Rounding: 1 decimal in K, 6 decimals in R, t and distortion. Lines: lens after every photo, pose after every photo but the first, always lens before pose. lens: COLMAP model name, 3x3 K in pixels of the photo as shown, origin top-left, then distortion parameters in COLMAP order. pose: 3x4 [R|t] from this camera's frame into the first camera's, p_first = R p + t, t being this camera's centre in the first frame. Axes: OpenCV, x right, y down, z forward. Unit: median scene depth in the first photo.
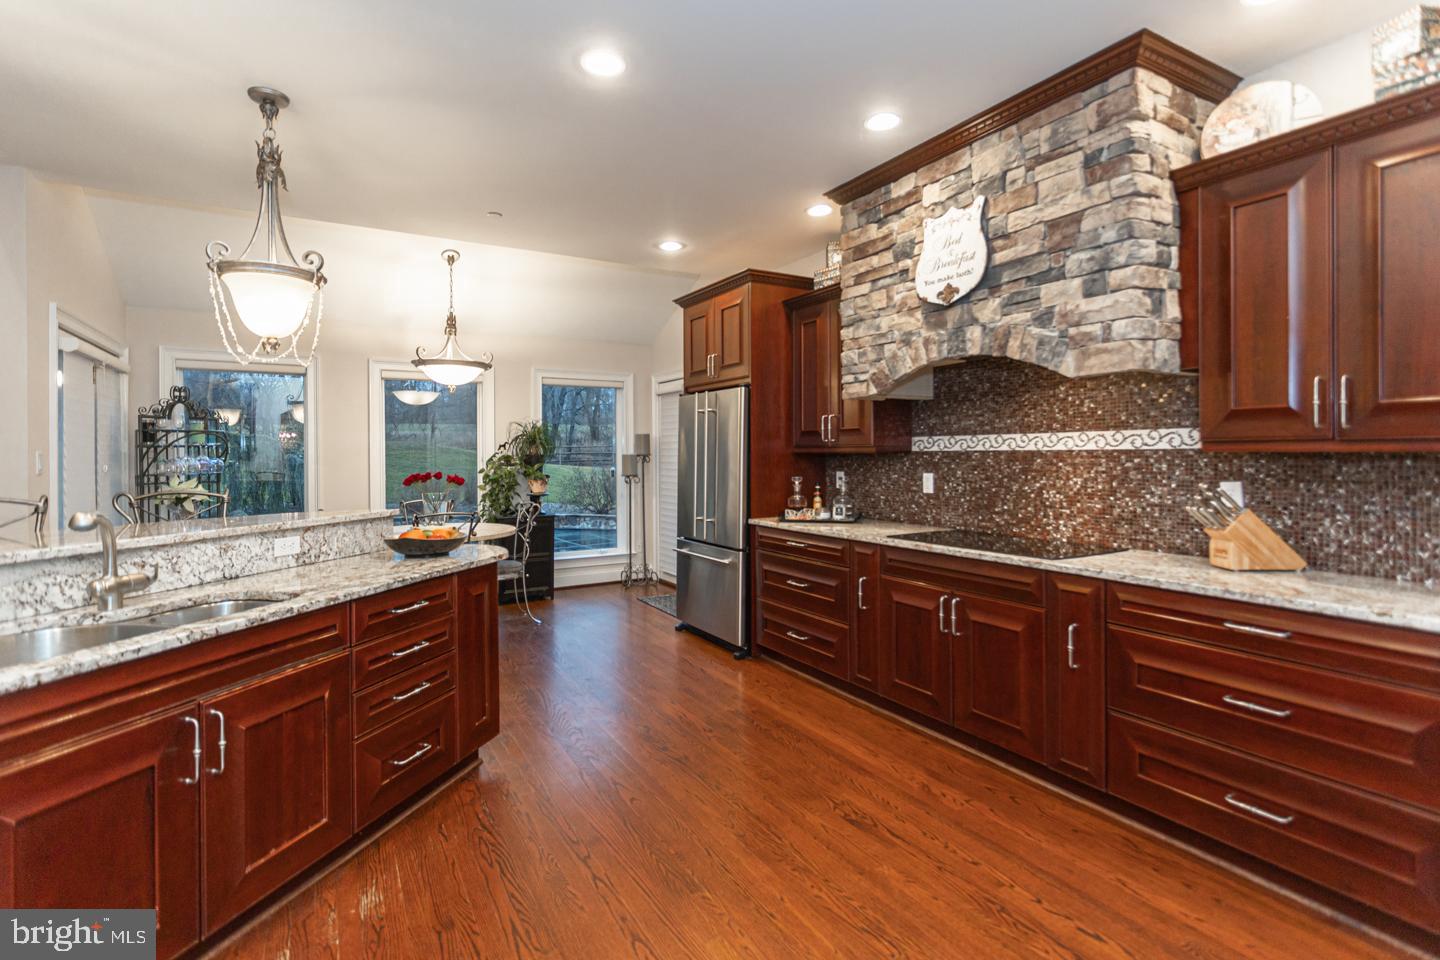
lens RADIAL K [[695.7, 0, 722.1], [0, 695.7, 467.1], [0, 0, 1]] dist [0.013226, 0.000245]
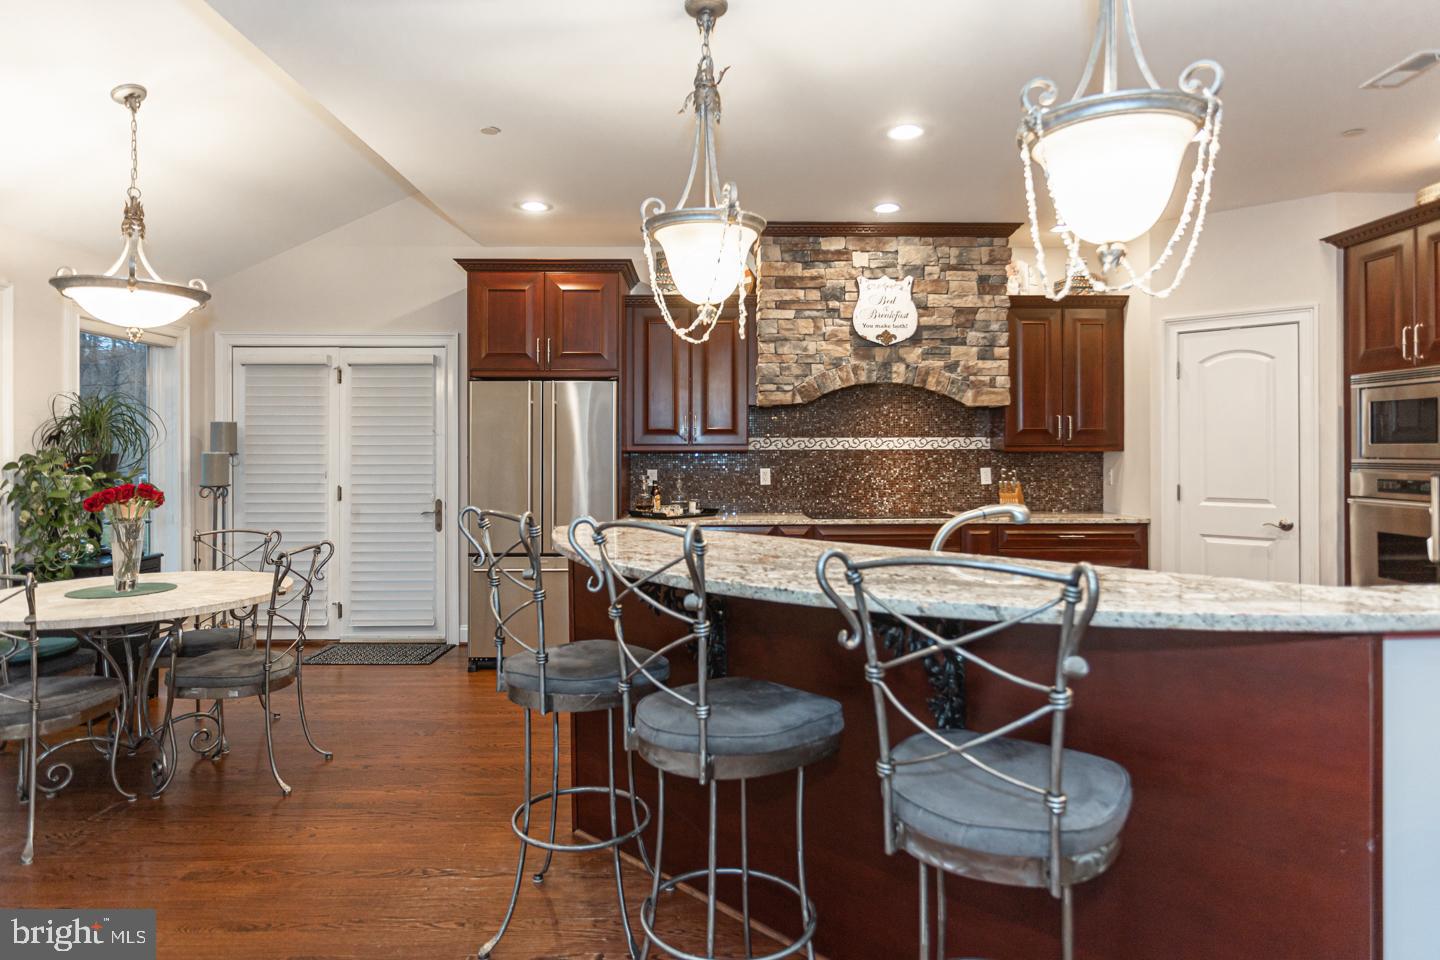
lens RADIAL K [[817.7, 0, 723.2], [0, 817.7, 449.6], [0, 0, 1]] dist [0.006174, -0.000102]
pose [[0.481982, -0.000392, 0.876181, -1.245708], [0.016281, 0.999831, -0.008508, -0.015997], [-0.876030, 0.018366, 0.481907, 0.494702]]
